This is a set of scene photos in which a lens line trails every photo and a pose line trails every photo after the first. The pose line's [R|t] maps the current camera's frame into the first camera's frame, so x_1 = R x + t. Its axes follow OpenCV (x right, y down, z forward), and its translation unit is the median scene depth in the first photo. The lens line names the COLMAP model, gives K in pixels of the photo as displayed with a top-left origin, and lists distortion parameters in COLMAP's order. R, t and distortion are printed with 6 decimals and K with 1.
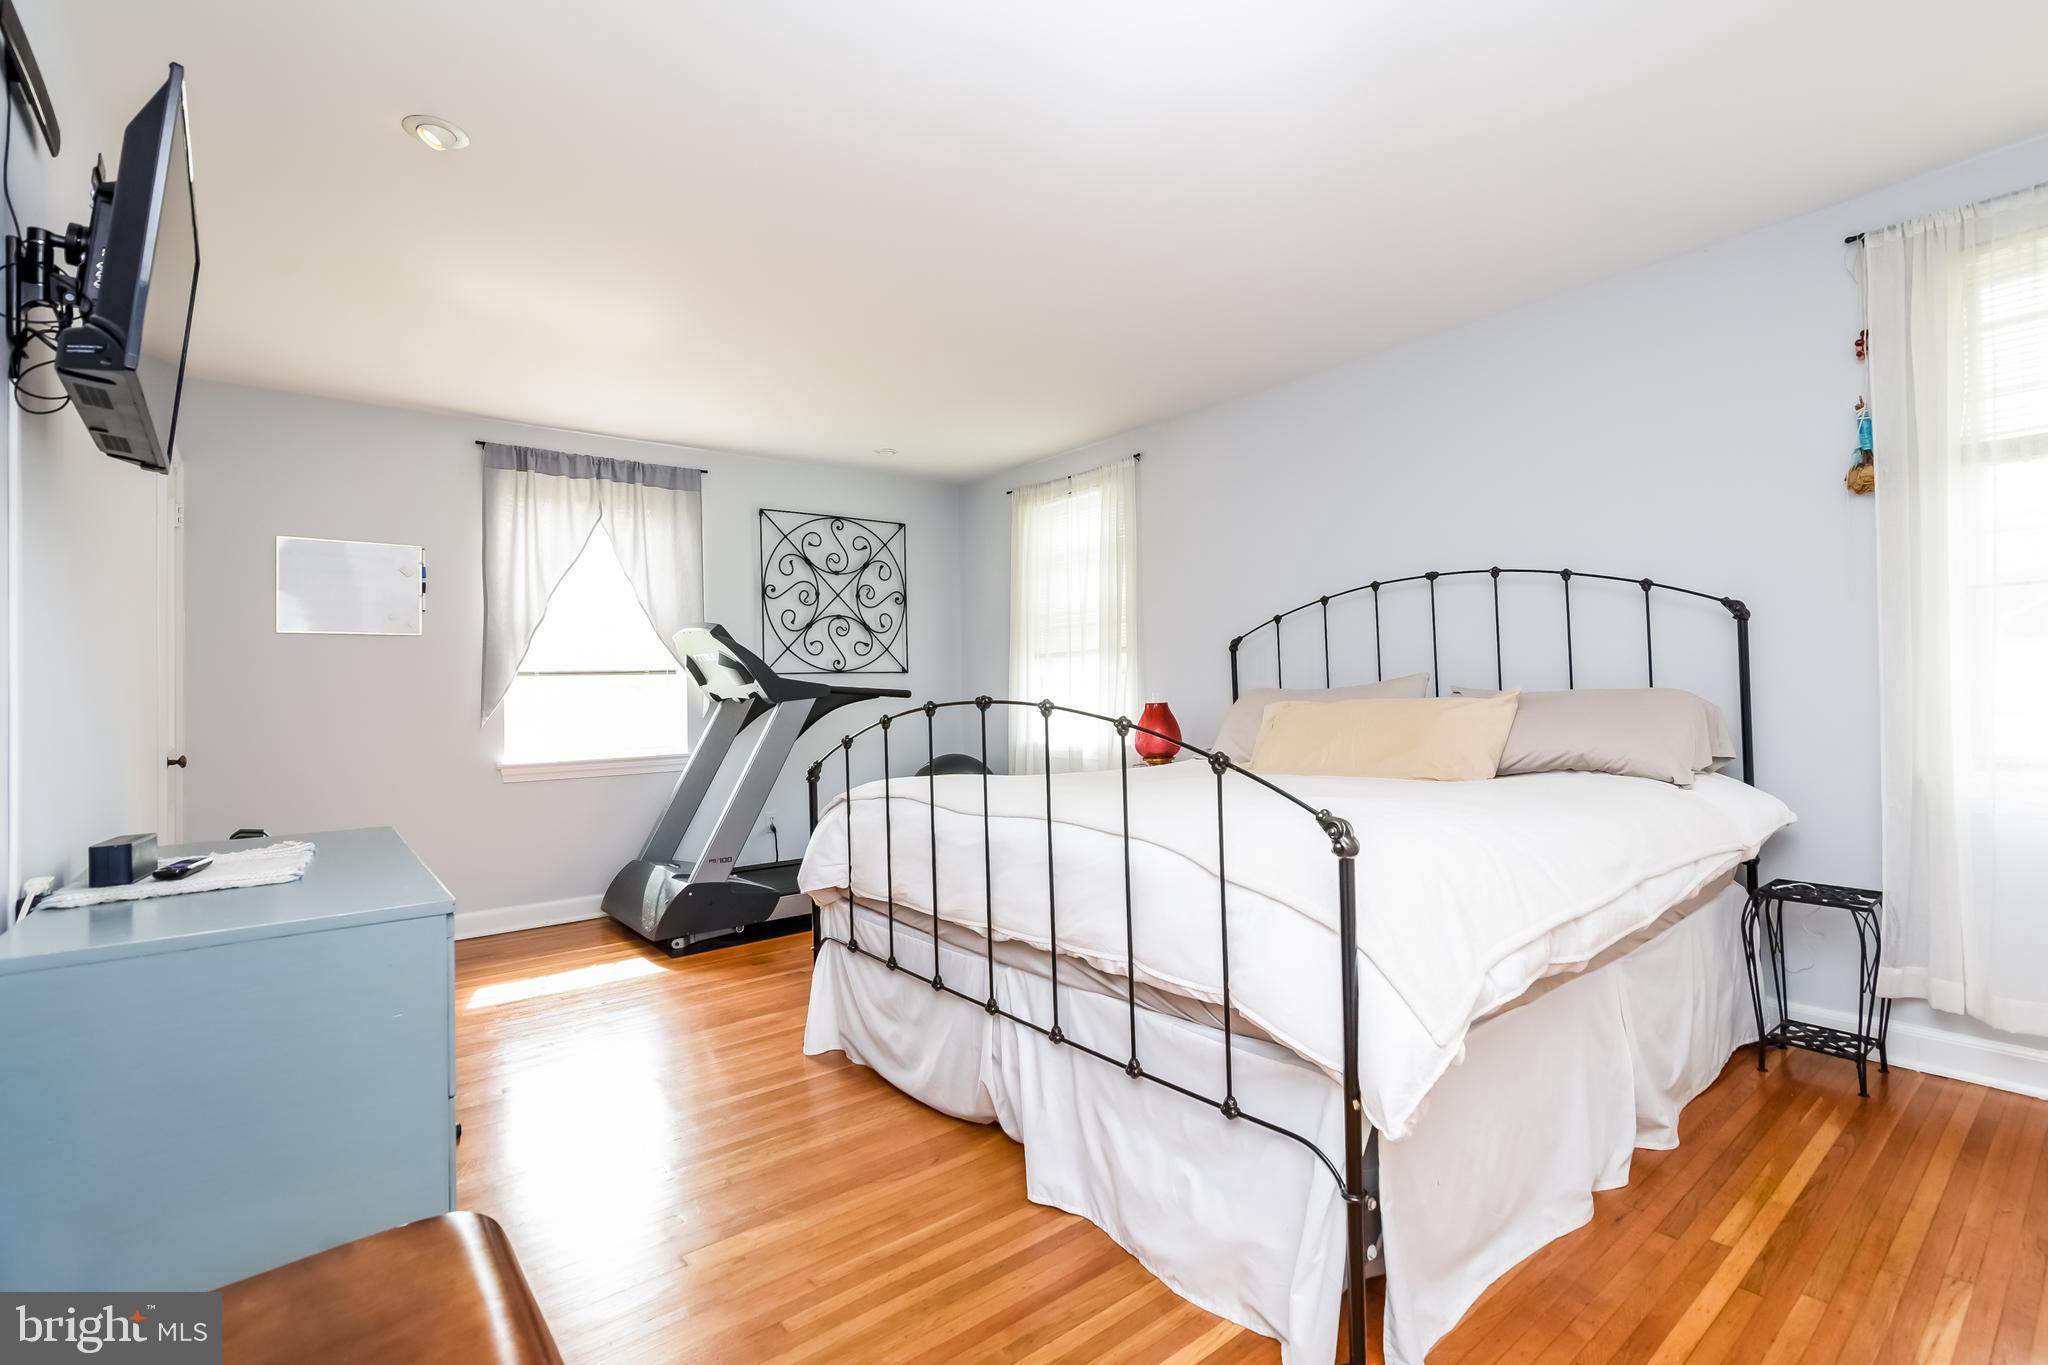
lens RADIAL K [[933.9, 0, 1060.4], [0, 933.9, 699.8], [0, 0, 1]] dist [-0.000699, 0.000111]
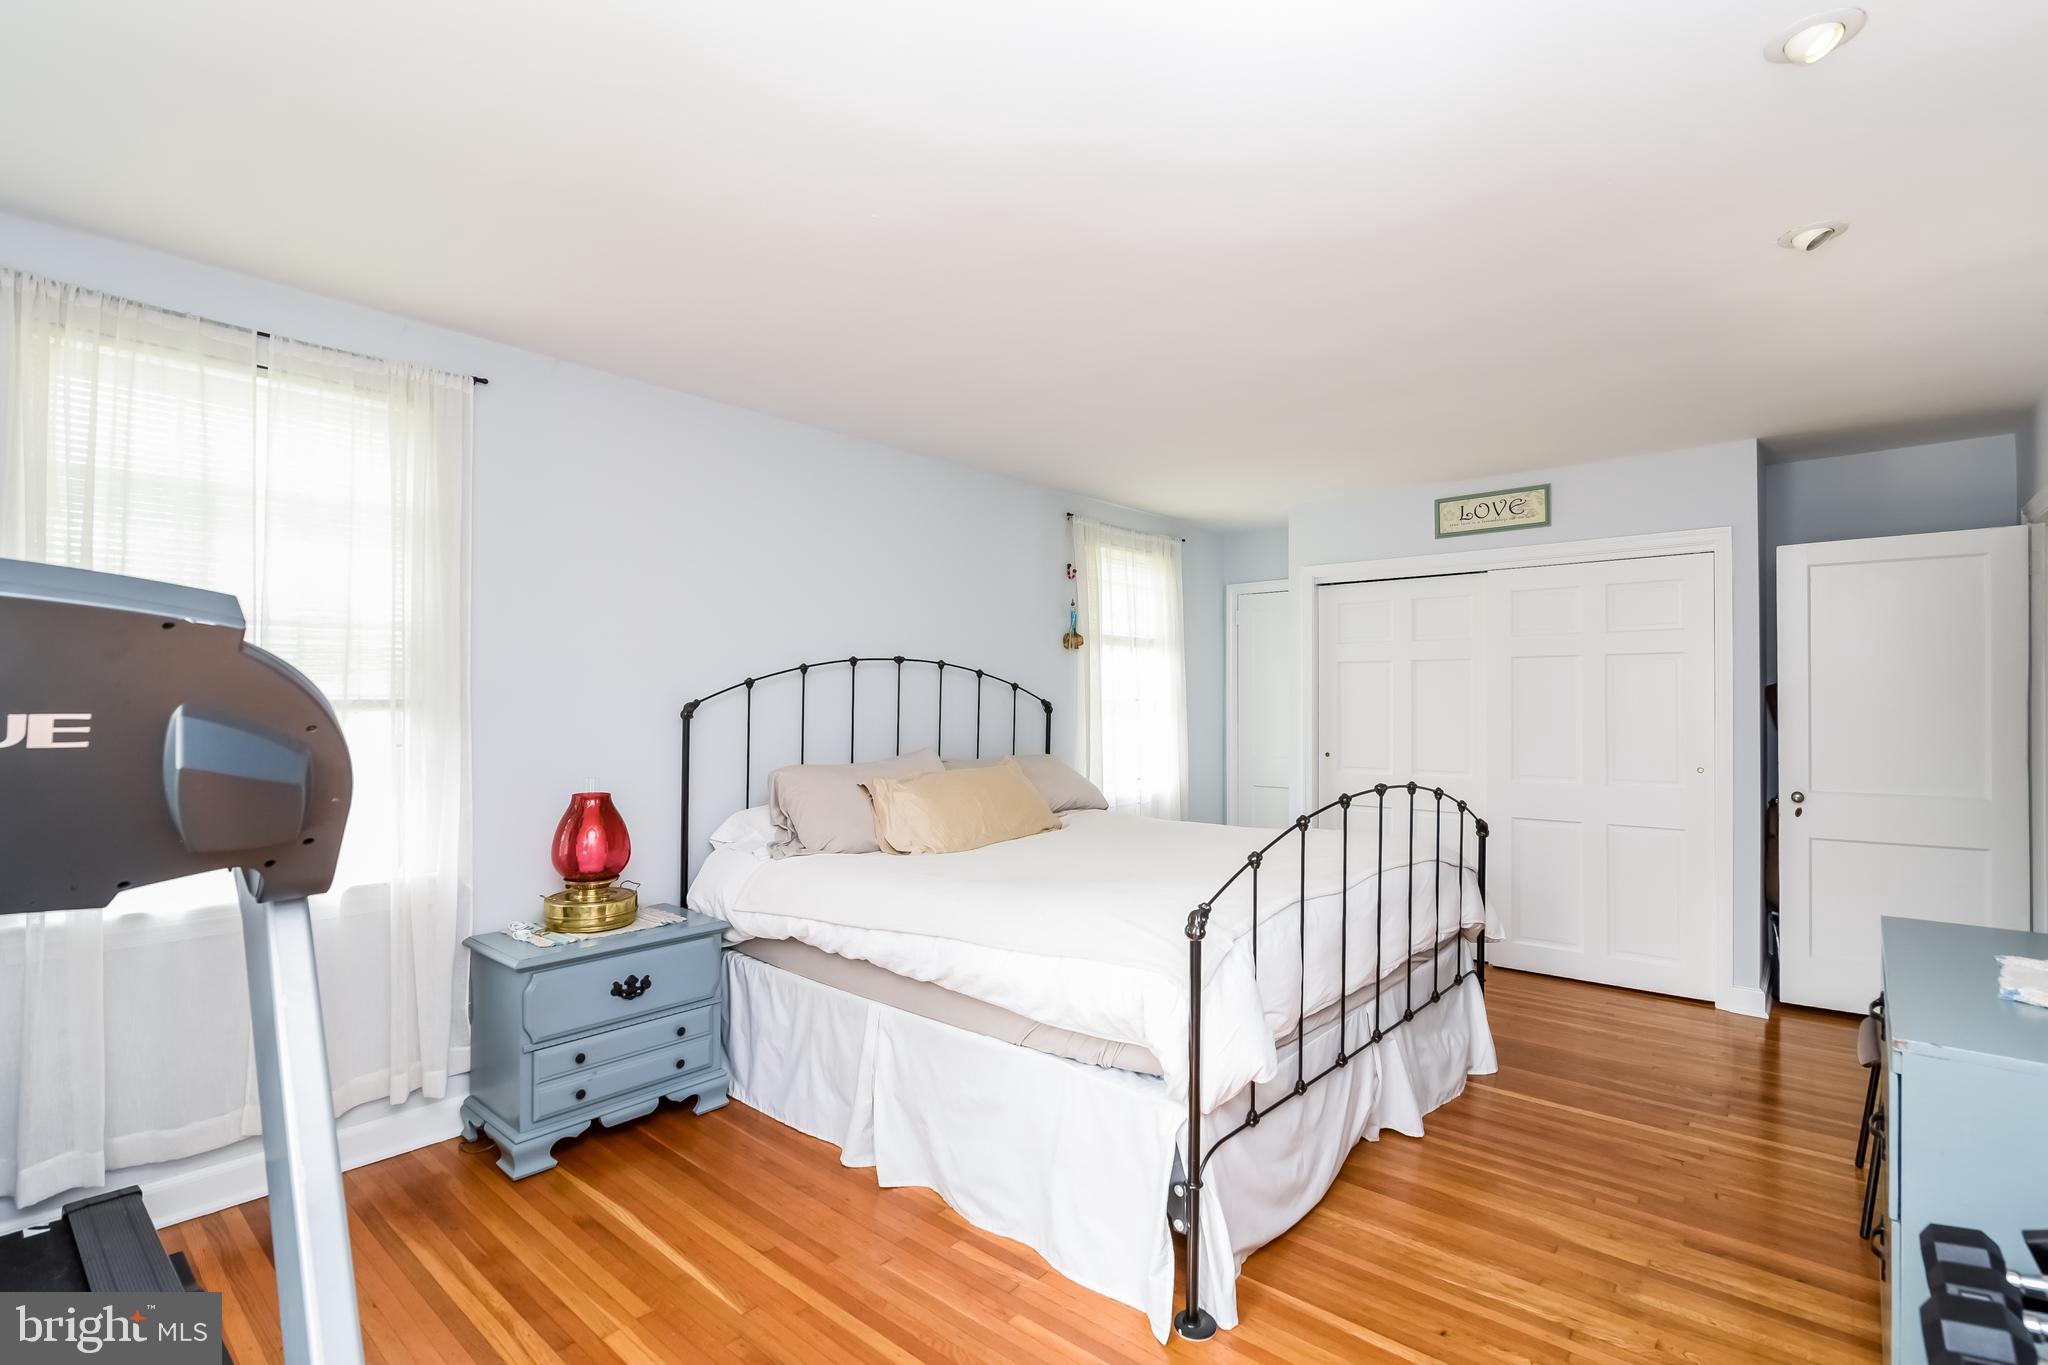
lens RADIAL K [[933.9, 0, 1060.4], [0, 933.9, 699.8], [0, 0, 1]] dist [-0.000699, 0.000111]
pose [[-0.170816, 0.021016, 0.985079, -0.920363], [0.010909, 0.999752, -0.019438, -0.072113], [-0.985243, 0.007426, -0.171003, 1.212752]]
